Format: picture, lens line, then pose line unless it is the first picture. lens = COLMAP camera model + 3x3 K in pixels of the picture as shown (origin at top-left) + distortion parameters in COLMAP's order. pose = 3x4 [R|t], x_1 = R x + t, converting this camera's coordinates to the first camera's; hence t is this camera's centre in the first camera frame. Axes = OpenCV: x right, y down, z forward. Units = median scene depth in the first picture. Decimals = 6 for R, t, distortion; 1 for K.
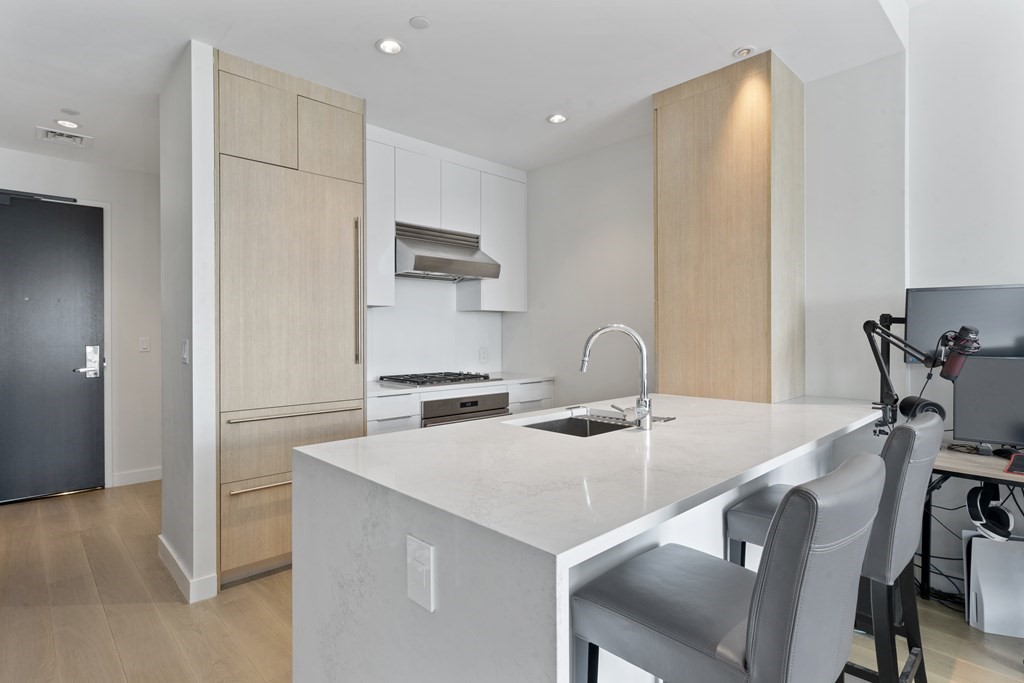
lens RADIAL K [[519.8, 0, 512.0], [0, 519.8, 341.5], [0, 0, 1]] dist [0.000119, 0.000054]
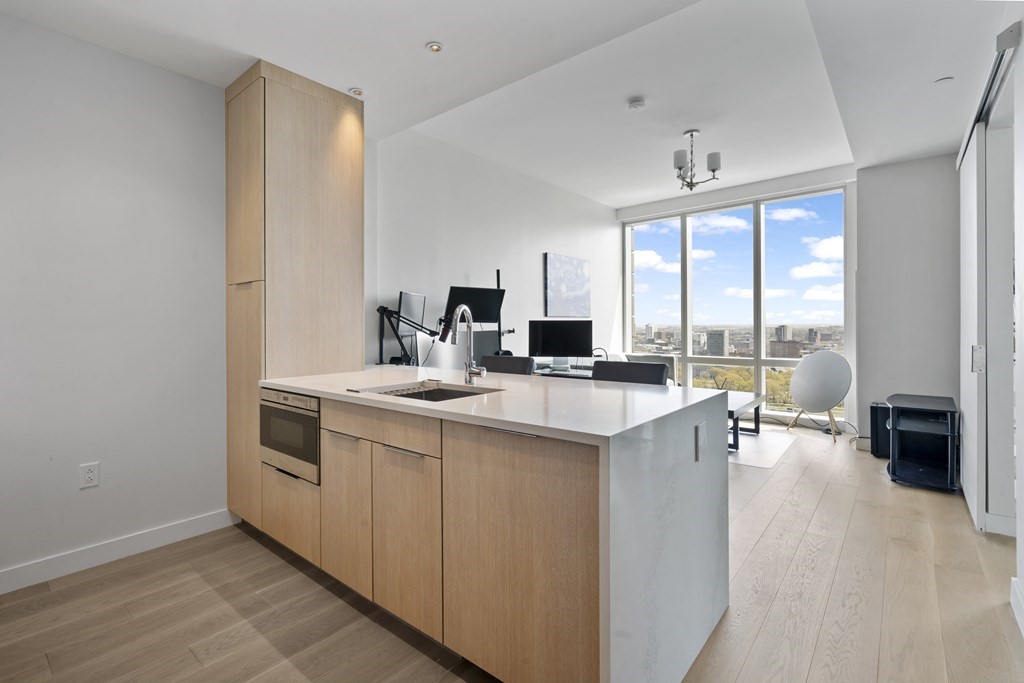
lens RADIAL K [[474.9, 0, 509.6], [0, 474.9, 323.4], [0, 0, 1]] dist [-0.000161, 0.000072]
pose [[-0.113000, 0.003114, 0.993590, -0.722864], [0.016260, 0.999867, -0.001284, 0.008406], [-0.993462, 0.016010, -0.113036, 0.761131]]
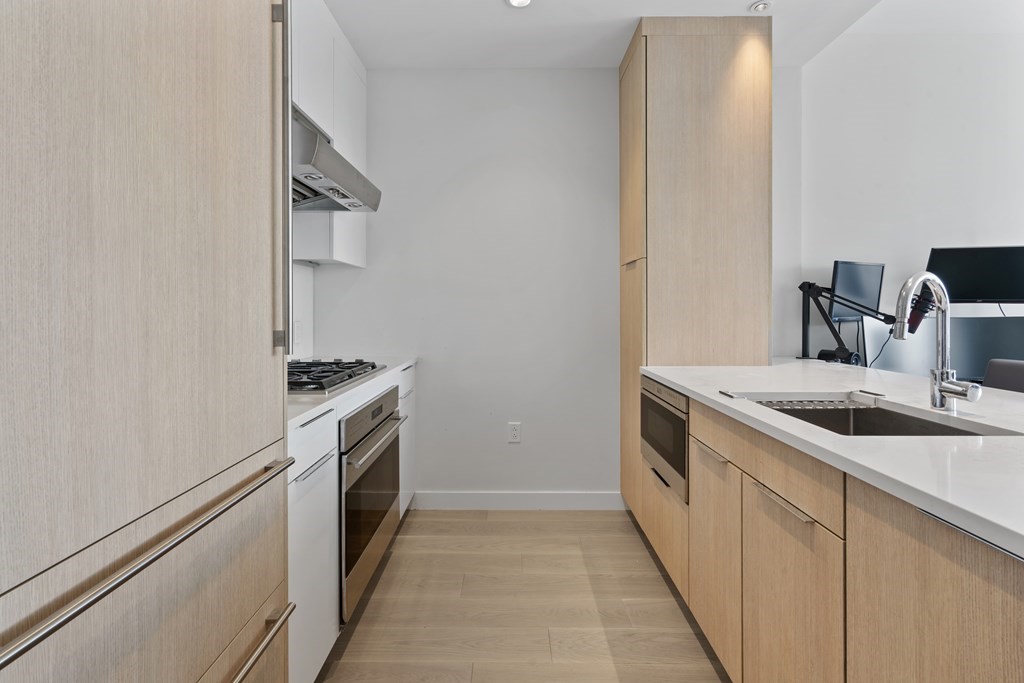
lens RADIAL K [[475.7, 0, 507.0], [0, 475.7, 310.6], [0, 0, 1]] dist [-0.001279, -0.000137]
pose [[0.701244, -0.003543, 0.712913, -0.516265], [0.010067, 0.999937, -0.004934, 0.011630], [-0.712850, 0.010637, 0.701236, 0.709645]]
